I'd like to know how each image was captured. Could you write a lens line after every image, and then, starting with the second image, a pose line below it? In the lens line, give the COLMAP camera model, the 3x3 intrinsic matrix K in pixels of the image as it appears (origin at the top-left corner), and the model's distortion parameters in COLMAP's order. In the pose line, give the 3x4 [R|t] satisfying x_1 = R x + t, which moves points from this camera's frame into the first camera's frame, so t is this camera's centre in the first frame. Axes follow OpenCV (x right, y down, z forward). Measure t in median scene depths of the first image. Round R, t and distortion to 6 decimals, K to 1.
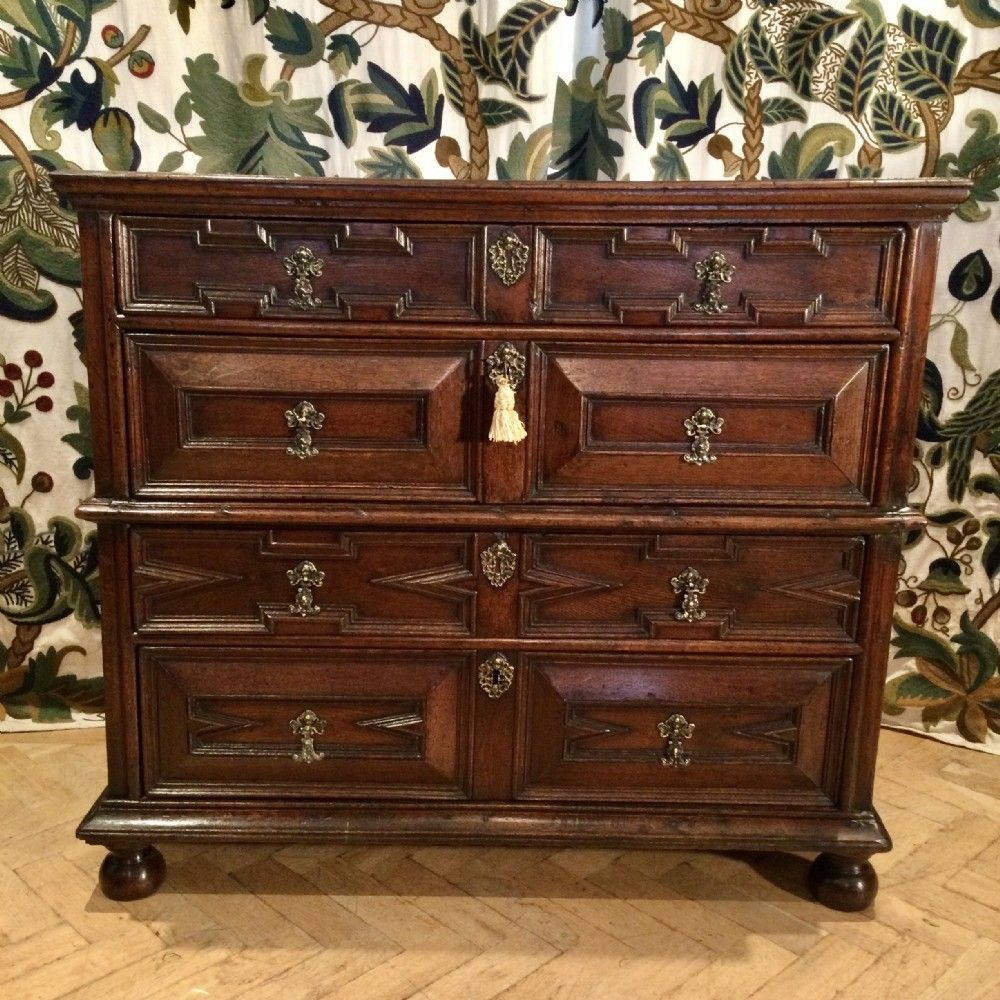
lens RADIAL K [[1215.2, 0, 500.0], [0, 1215.2, 500.0], [0, 0, 1]] dist [0.143002, -0.273575]
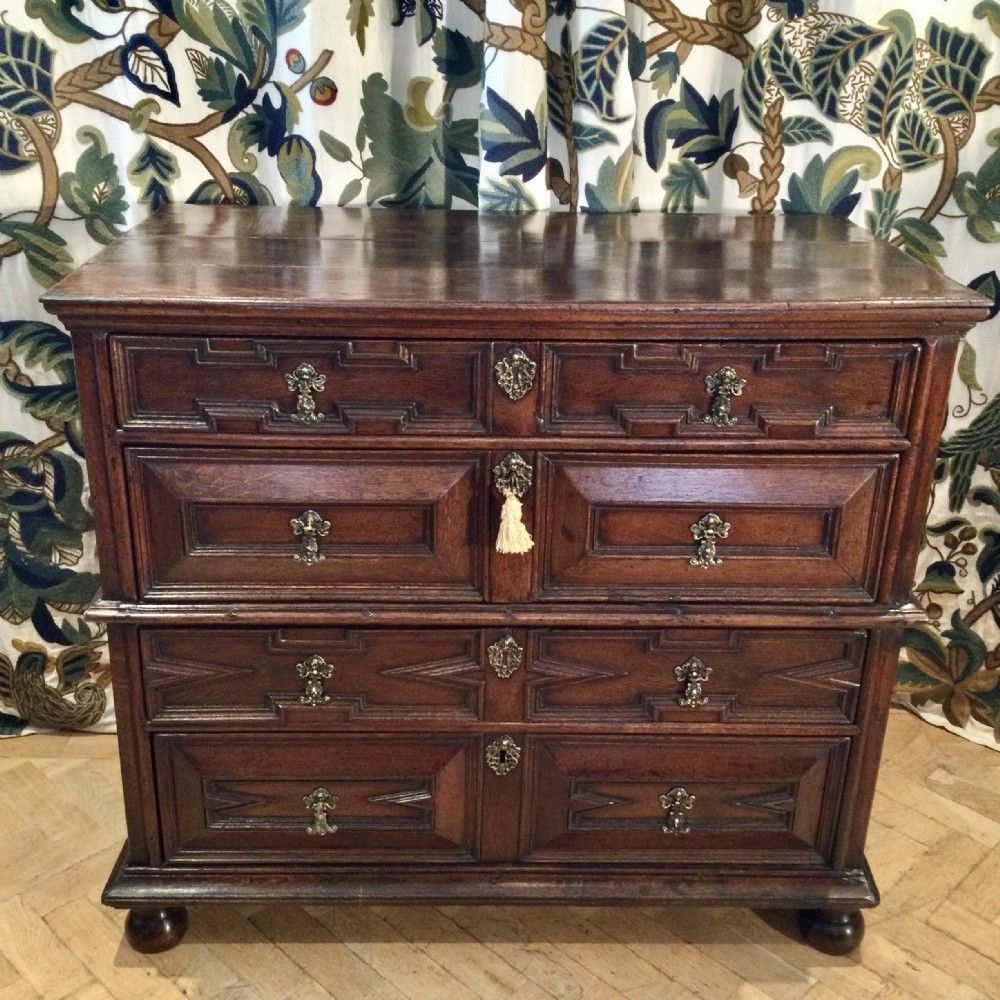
lens RADIAL K [[1215.2, 0, 500.0], [0, 1215.2, 500.0], [0, 0, 1]] dist [0.143002, -0.273575]
pose [[0.999933, -0.007501, 0.008846, -0.013482], [0.006014, 0.987494, 0.157541, -0.234689], [-0.009917, -0.157477, 0.987473, 0.018215]]
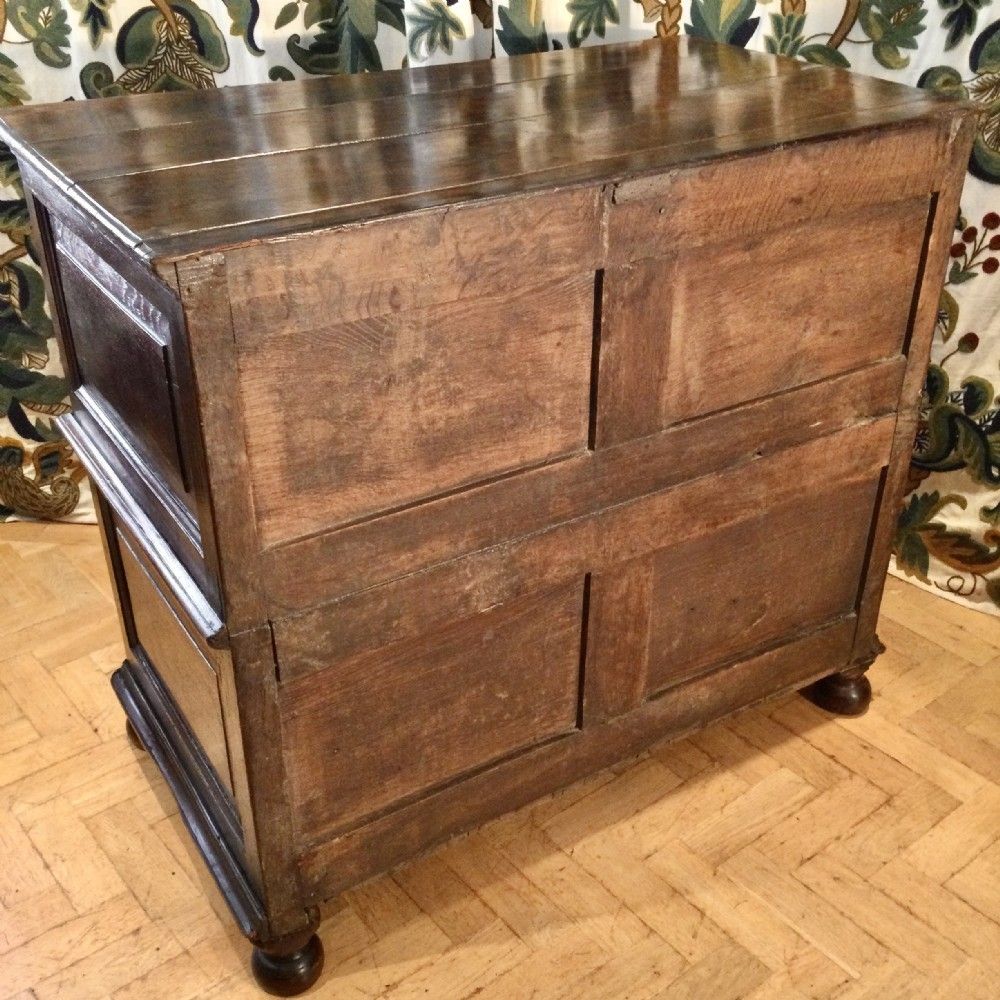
lens RADIAL K [[1215.2, 0, 500.0], [0, 1215.2, 500.0], [0, 0, 1]] dist [0.143002, -0.273575]
pose [[0.994294, 0.034110, -0.101071, 0.240642], [-0.006450, 0.964987, 0.262218, -0.196643], [0.106476, -0.260070, 0.959701, -0.074506]]
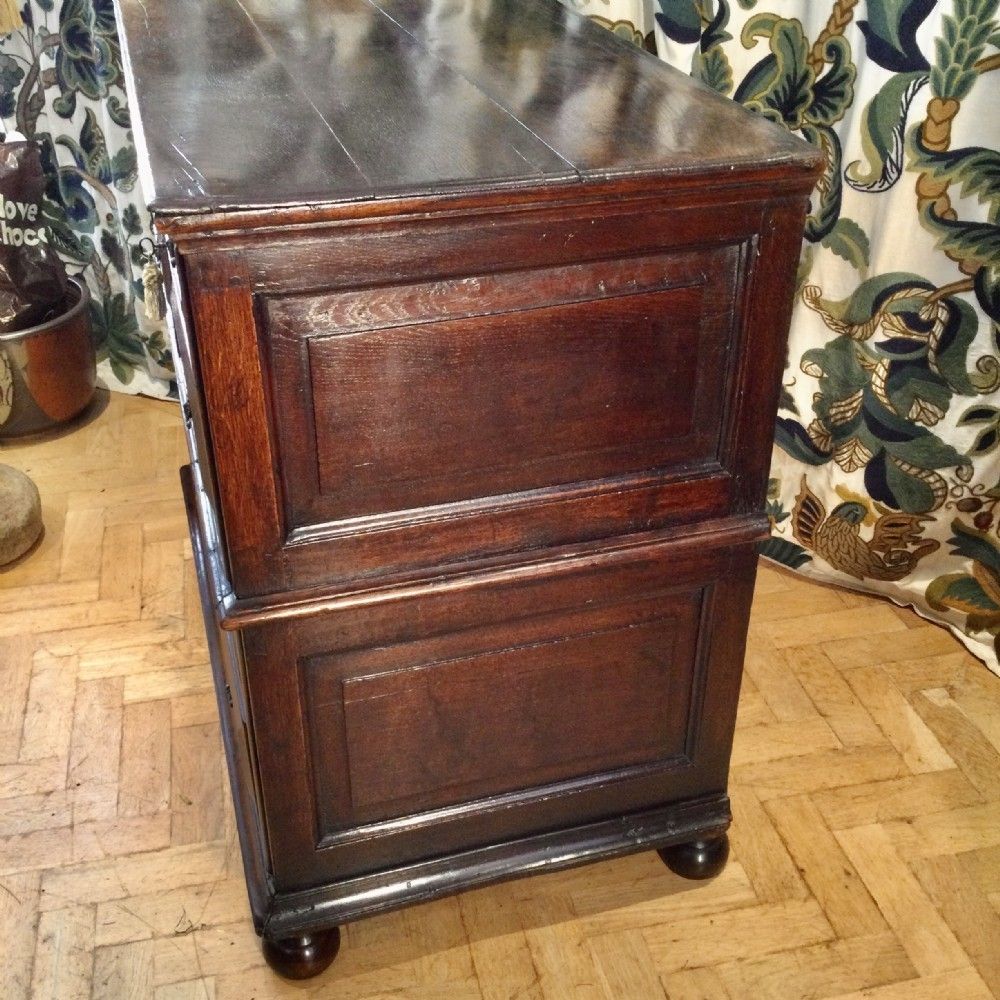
lens RADIAL K [[1215.2, 0, 500.0], [0, 1215.2, 500.0], [0, 0, 1]] dist [0.143002, -0.273575]
pose [[0.846498, 0.268836, -0.459531, 0.628757], [-0.120681, 0.937568, 0.326193, -0.236092], [0.518534, -0.220665, 0.826093, 0.137962]]
